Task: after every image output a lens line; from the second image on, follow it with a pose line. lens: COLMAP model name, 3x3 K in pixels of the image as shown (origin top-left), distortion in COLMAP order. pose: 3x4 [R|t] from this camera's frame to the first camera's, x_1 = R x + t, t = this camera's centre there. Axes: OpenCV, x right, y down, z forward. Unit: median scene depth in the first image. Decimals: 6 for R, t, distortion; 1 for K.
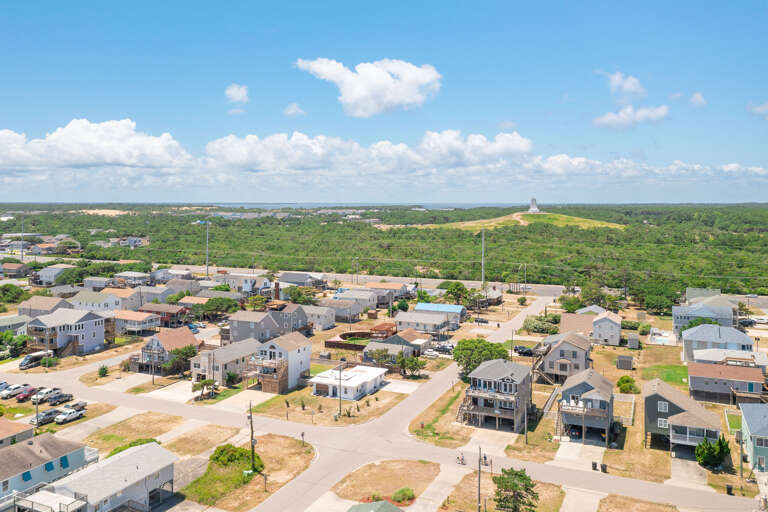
lens RADIAL K [[632.1, 0, 384.2], [0, 632.1, 200.1], [0, 0, 1]] dist [-0.011818, 0.009756]
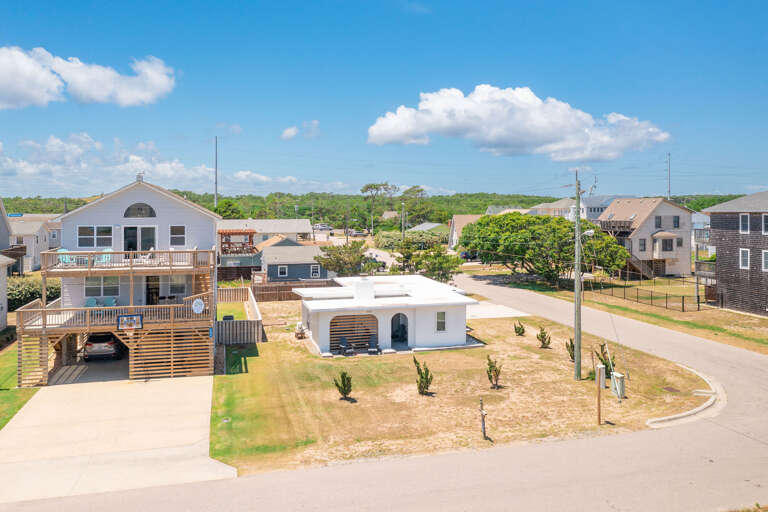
lens RADIAL K [[633.5, 0, 383.0], [0, 633.5, 205.3], [0, 0, 1]] dist [-0.000760, 0.002848]
pose [[0.767772, 0.001132, 0.640722, -0.267166], [0.003545, 0.999976, -0.006014, 0.232358], [-0.640713, 0.006888, 0.767750, 0.732482]]
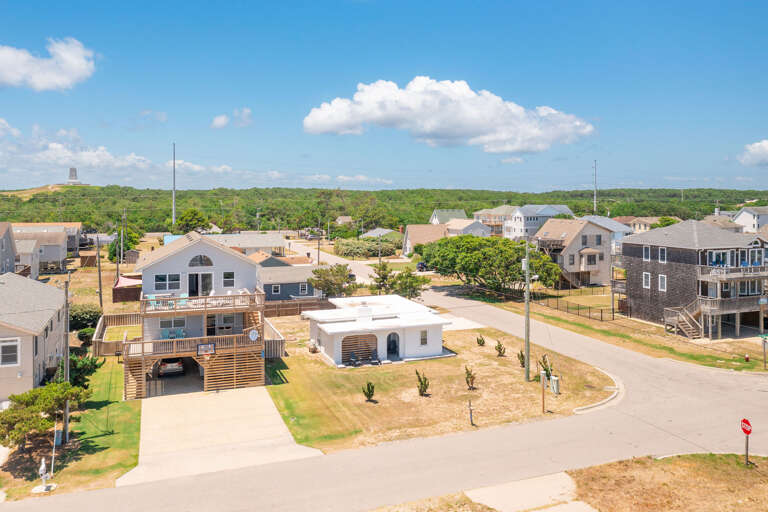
lens RADIAL K [[632.1, 0, 384.2], [0, 632.1, 200.1], [0, 0, 1]] dist [-0.011818, 0.009756]
pose [[0.700164, -0.004799, 0.713966, -0.350947], [0.005599, 0.999984, 0.001231, 0.199642], [-0.713960, 0.003136, 0.700179, 0.687591]]
